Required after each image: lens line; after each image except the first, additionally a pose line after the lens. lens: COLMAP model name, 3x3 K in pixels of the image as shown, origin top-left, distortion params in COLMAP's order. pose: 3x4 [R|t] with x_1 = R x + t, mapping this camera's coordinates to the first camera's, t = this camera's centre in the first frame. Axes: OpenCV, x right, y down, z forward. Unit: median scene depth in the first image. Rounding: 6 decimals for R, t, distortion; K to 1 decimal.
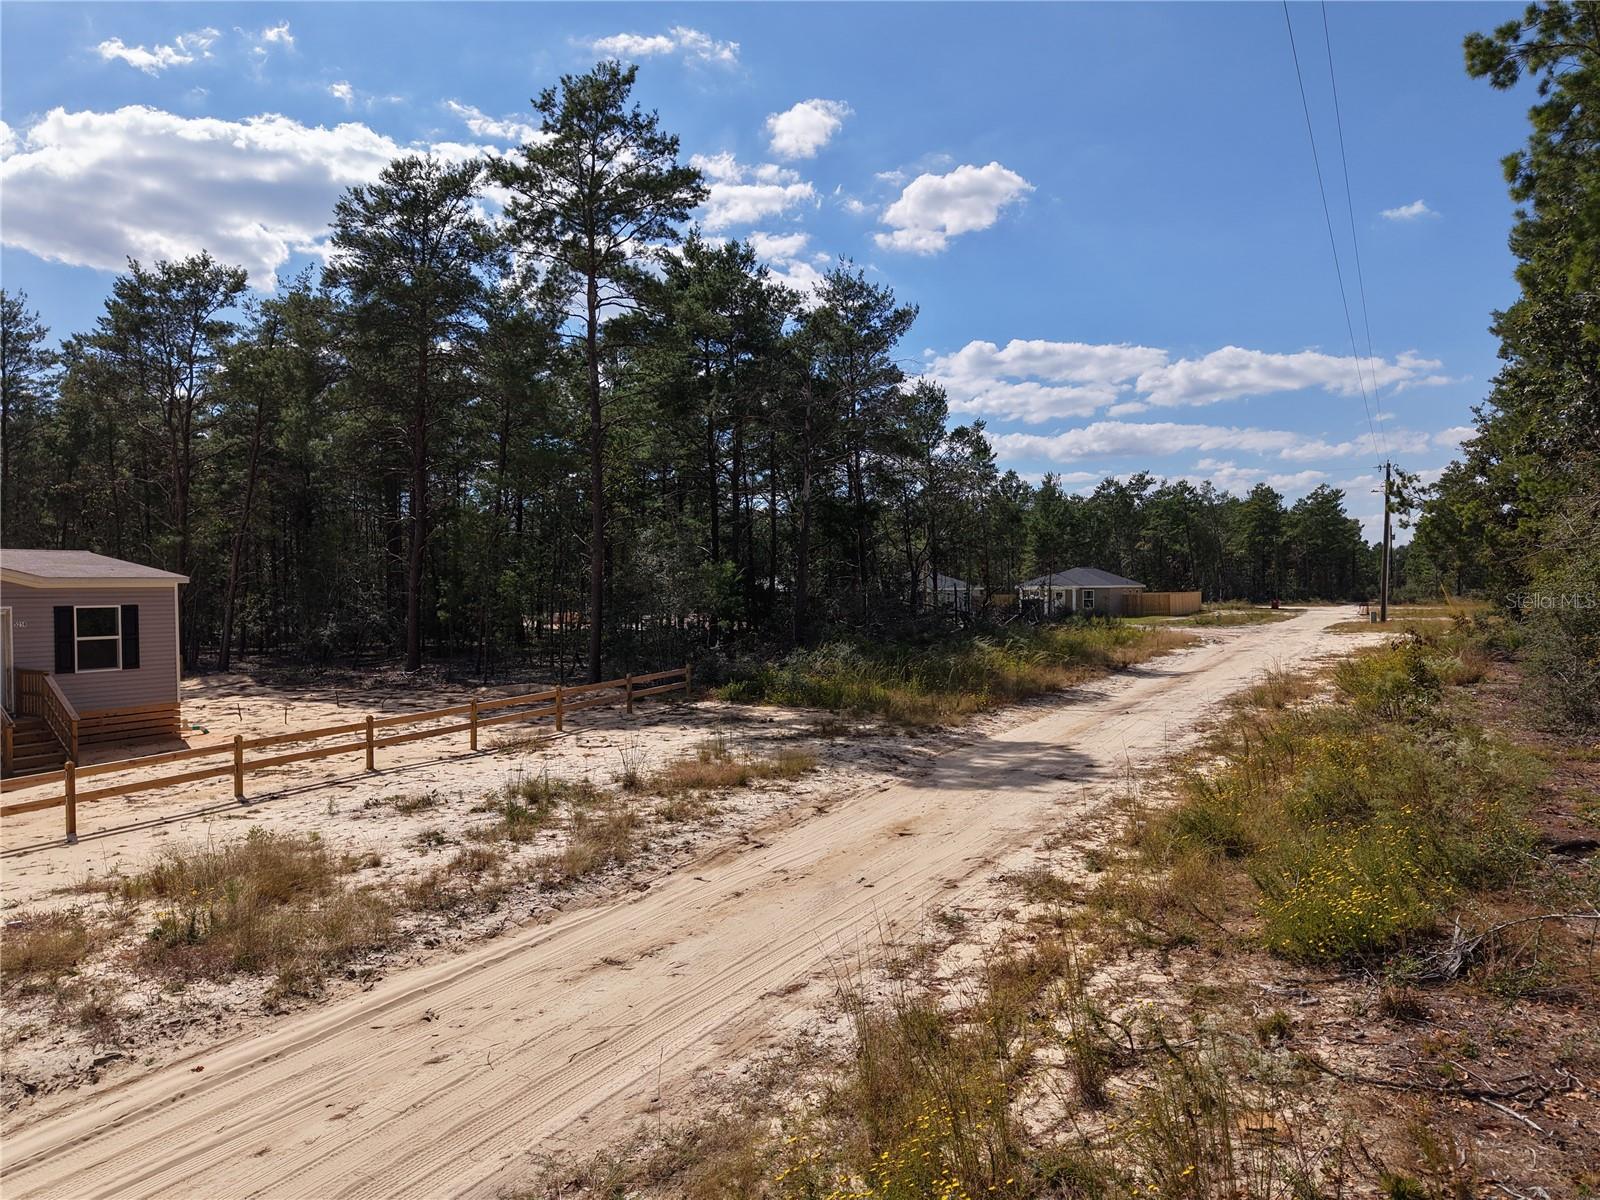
lens RADIAL K [[1062.1, 0, 793.4], [0, 1062.1, 604.8], [0, 0, 1]] dist [0.038826, -0.043416]
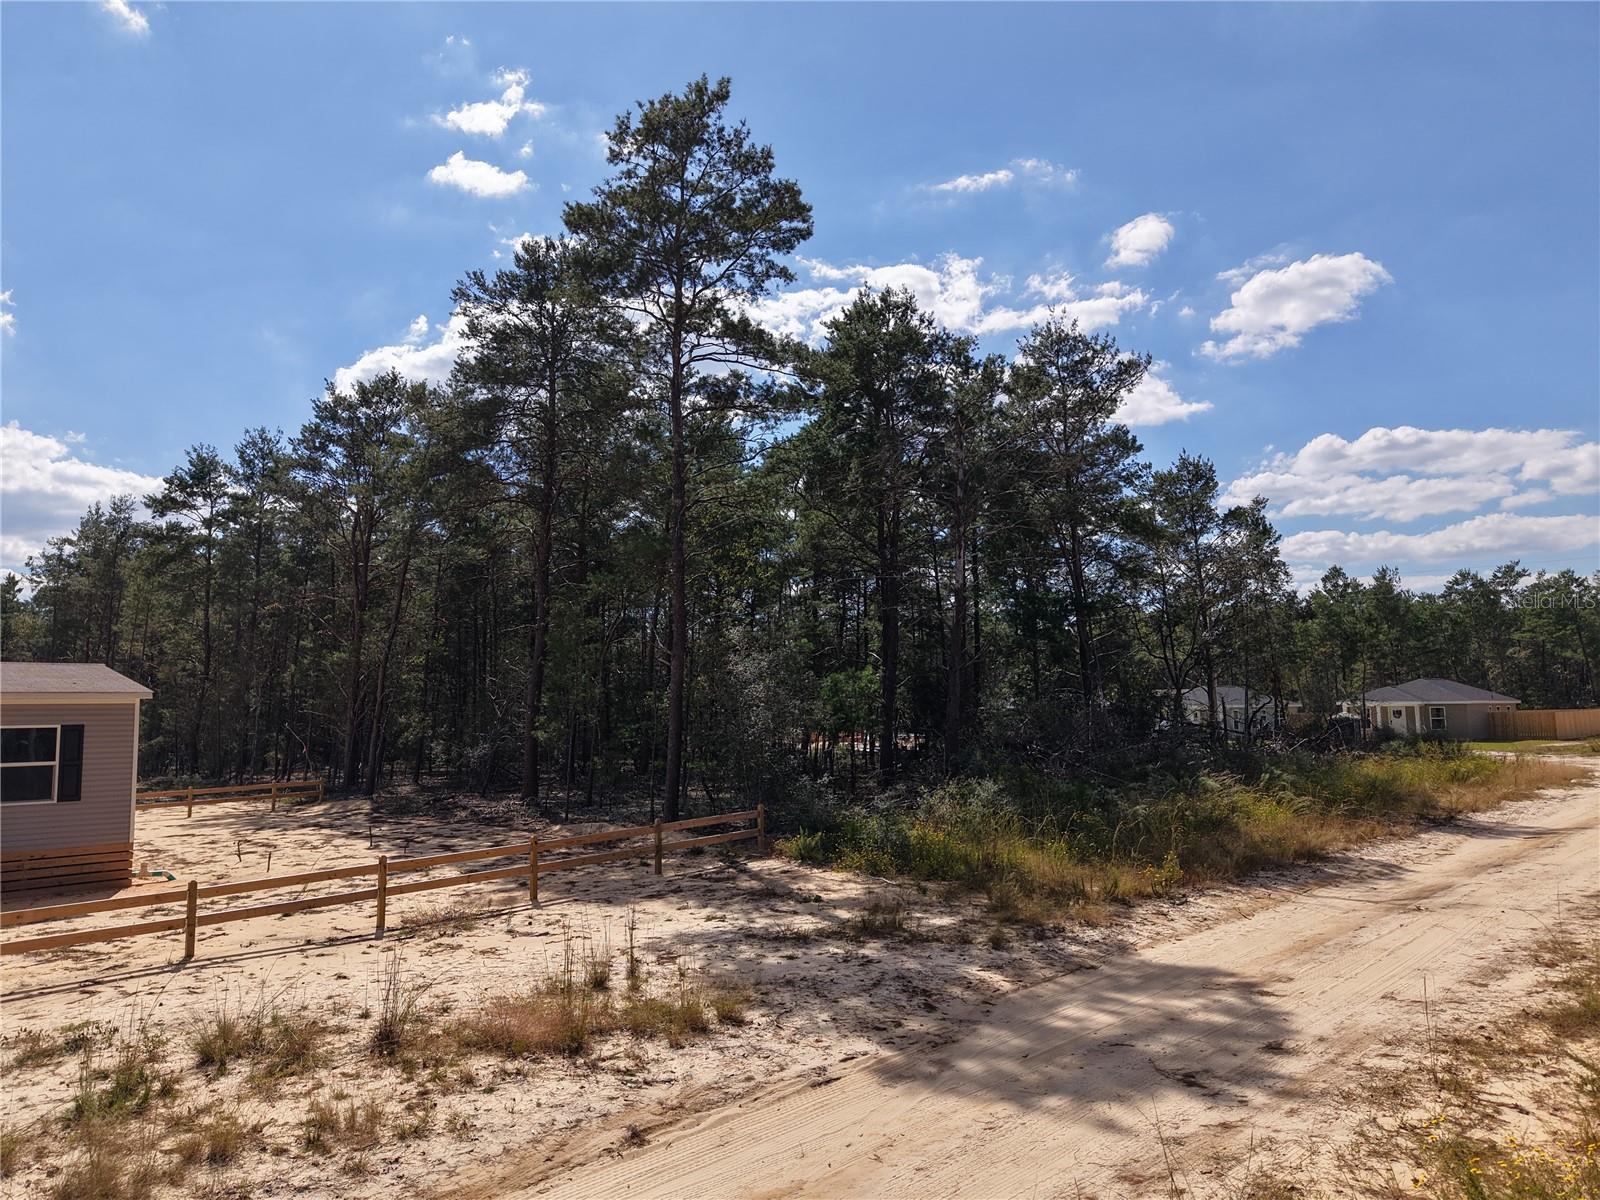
lens RADIAL K [[1079.4, 0, 789.4], [0, 1079.4, 598.3], [0, 0, 1]] dist [0.006223, -0.004362]
pose [[0.959743, -0.030401, -0.279228, 0.103351], [-0.001934, 0.993386, -0.114804, -0.001129], [0.280871, 0.110722, 0.953337, 0.209517]]
